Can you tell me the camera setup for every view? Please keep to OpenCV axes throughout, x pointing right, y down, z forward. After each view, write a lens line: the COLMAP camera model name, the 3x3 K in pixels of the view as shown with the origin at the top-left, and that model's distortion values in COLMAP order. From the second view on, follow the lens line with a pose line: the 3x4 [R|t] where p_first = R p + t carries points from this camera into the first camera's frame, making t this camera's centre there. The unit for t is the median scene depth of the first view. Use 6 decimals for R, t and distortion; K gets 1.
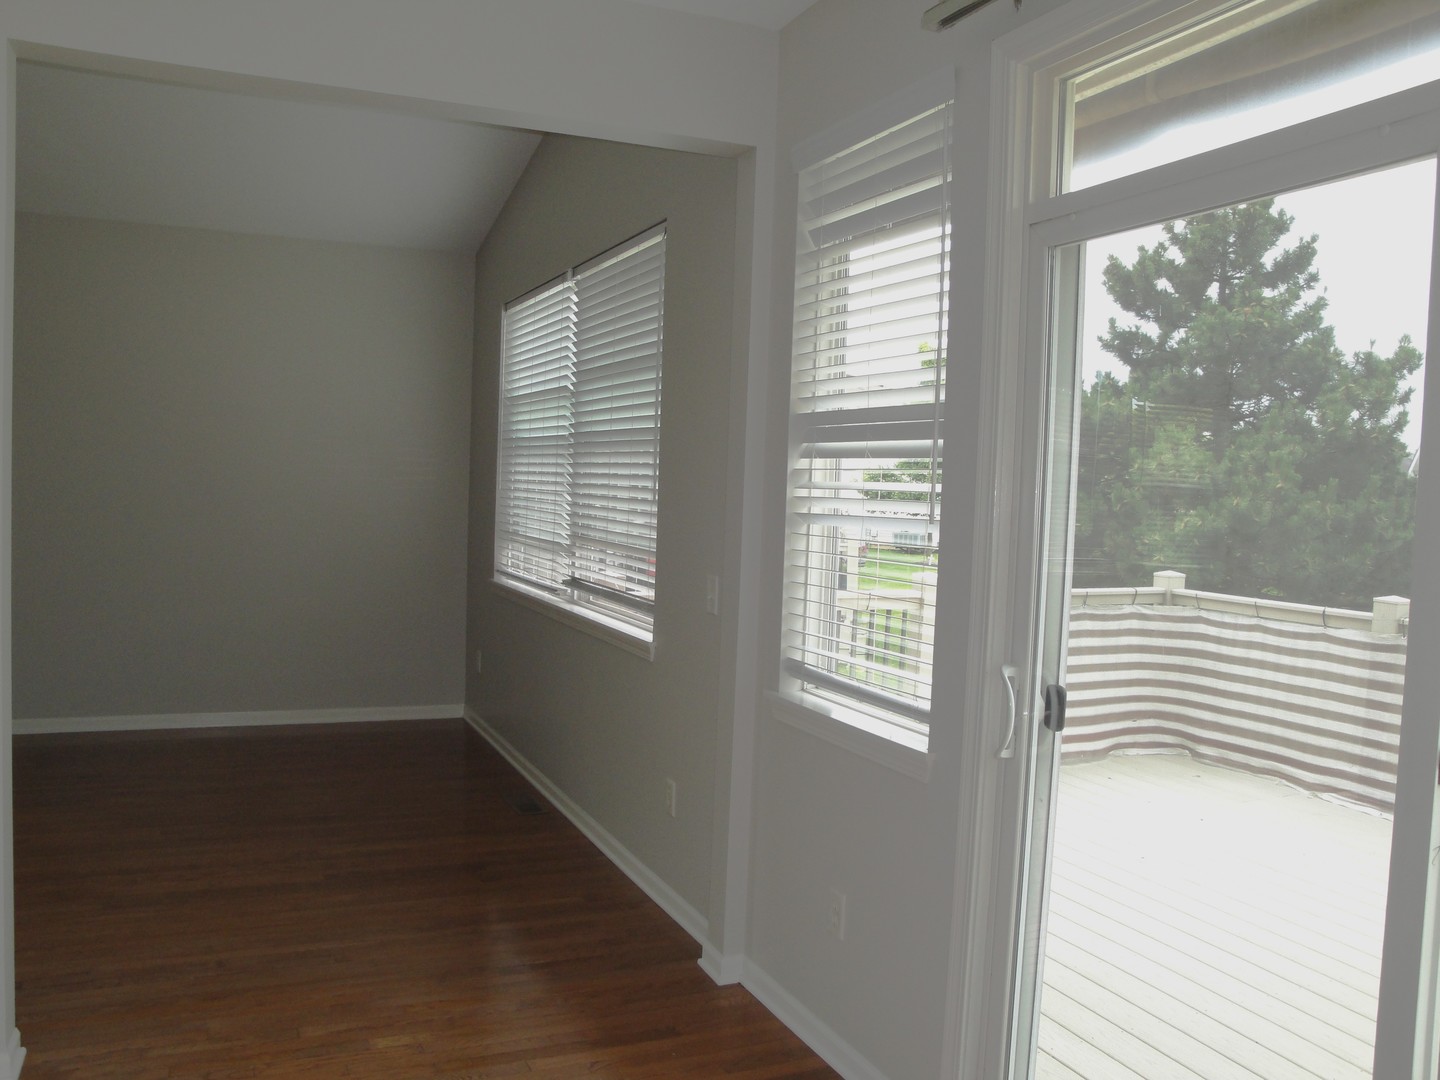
lens RADIAL K [[1178.8, 0, 720.0], [0, 1178.8, 541.8], [0, 0, 1]] dist [-0.164065, 0.136828]
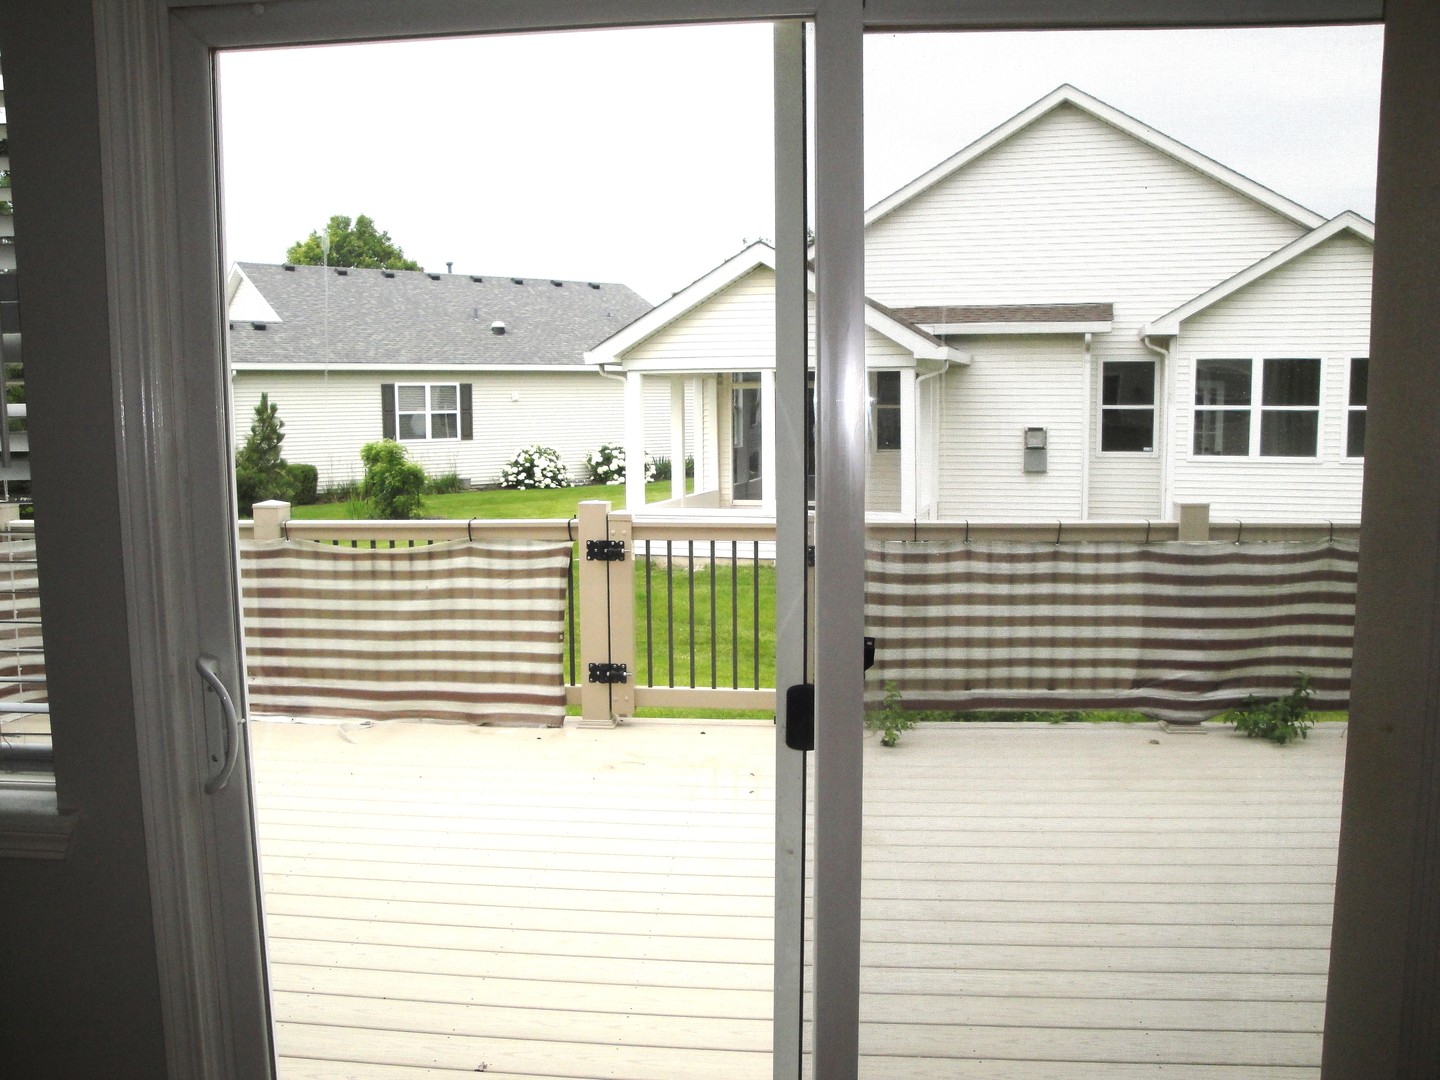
lens RADIAL K [[1178.8, 0, 718.6], [0, 1178.8, 543.5], [0, 0, 1]] dist [-0.164065, 0.136828]
pose [[0.501979, -0.140129, 0.853453, -0.157468], [0.069893, 0.990132, 0.121462, -0.021369], [-0.862051, -0.001321, 0.506819, 0.355421]]
